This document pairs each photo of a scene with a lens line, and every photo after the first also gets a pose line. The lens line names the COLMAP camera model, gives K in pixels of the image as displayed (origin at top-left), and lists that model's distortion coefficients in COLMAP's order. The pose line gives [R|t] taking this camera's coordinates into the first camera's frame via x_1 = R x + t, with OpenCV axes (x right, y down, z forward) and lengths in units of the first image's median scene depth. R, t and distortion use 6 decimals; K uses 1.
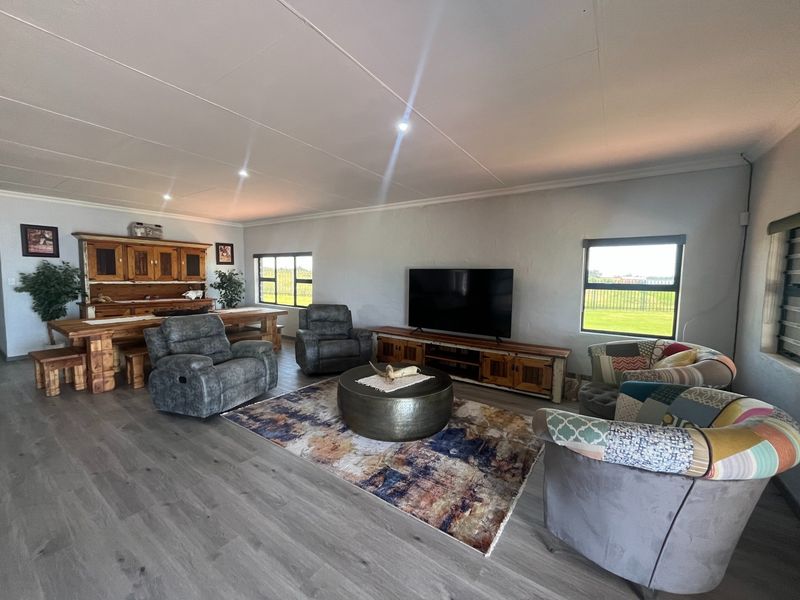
lens RADIAL K [[324.0, 0, 396.9], [0, 324.0, 300.3], [0, 0, 1]] dist [-0.002492, 0.000260]
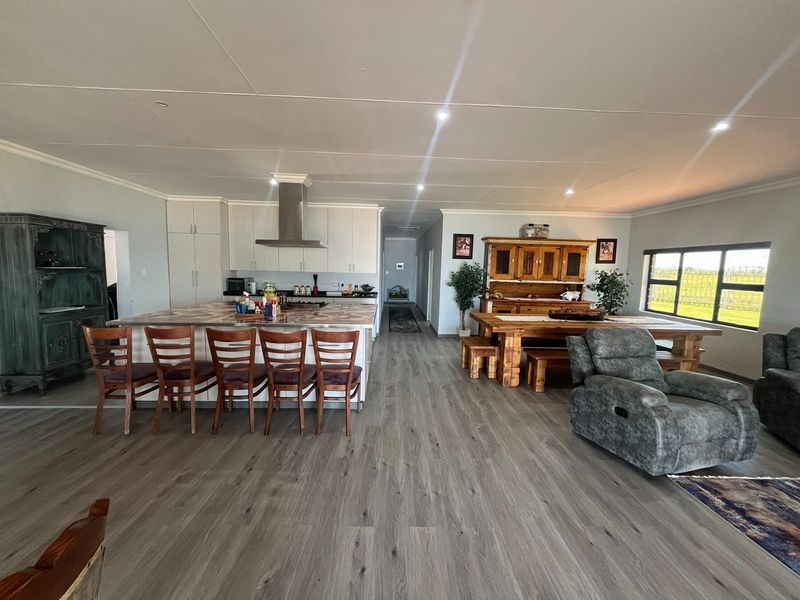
lens RADIAL K [[324.0, 0, 398.5], [0, 324.0, 301.4], [0, 0, 1]] dist [-0.002492, 0.000260]
pose [[0.589357, 0.082391, -0.803660, -0.227825], [-0.077107, 0.995981, 0.045562, -0.008246], [0.804184, 0.035115, 0.593342, 0.059991]]
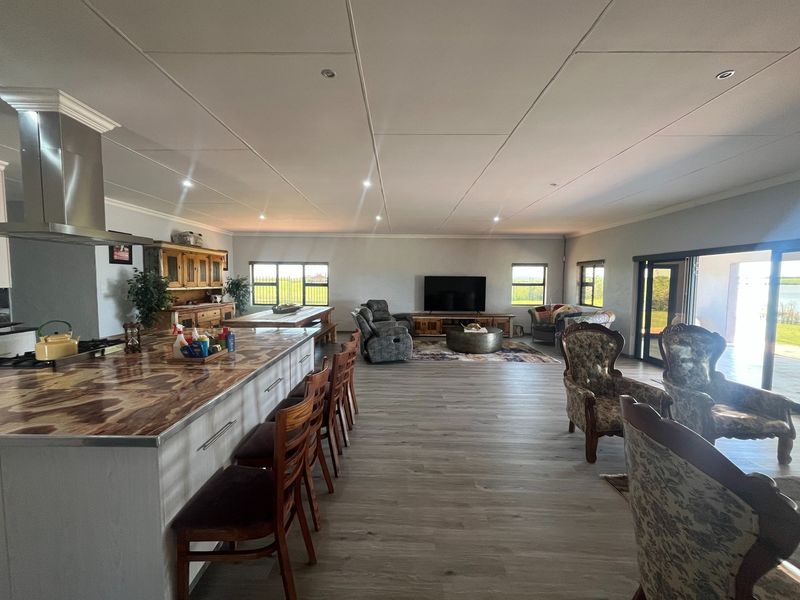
lens RADIAL K [[324.0, 0, 397.9], [0, 324.0, 303.0], [0, 0, 1]] dist [-0.002492, 0.000260]
pose [[0.827794, -0.047498, 0.559017, -0.997626], [0.046239, 0.998796, 0.016393, 0.007128], [-0.559123, 0.012279, 0.828994, -0.293750]]
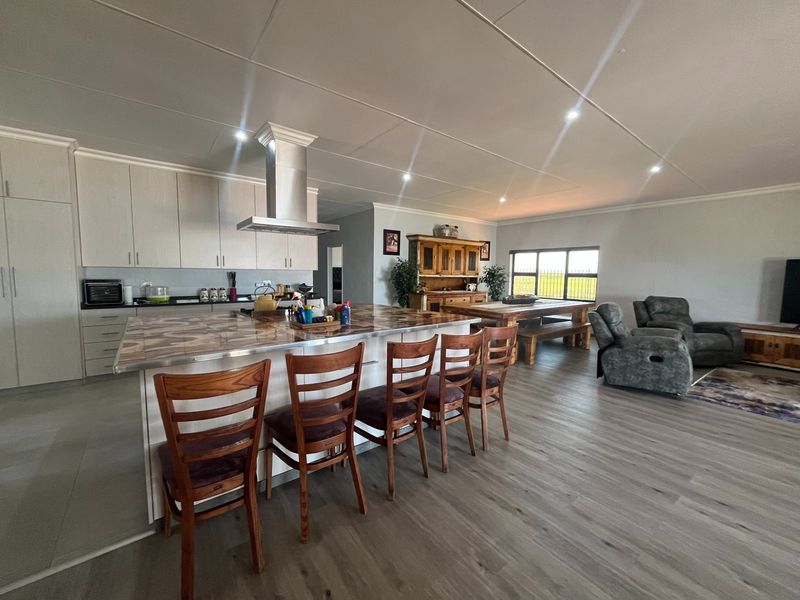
lens RADIAL K [[324.0, 0, 398.4], [0, 324.0, 301.3], [0, 0, 1]] dist [-0.002492, 0.000260]
pose [[0.950434, 0.023325, -0.310050, -0.706760], [-0.021411, 0.999725, 0.009576, 0.034295], [0.310188, -0.002463, 0.950672, -0.198350]]
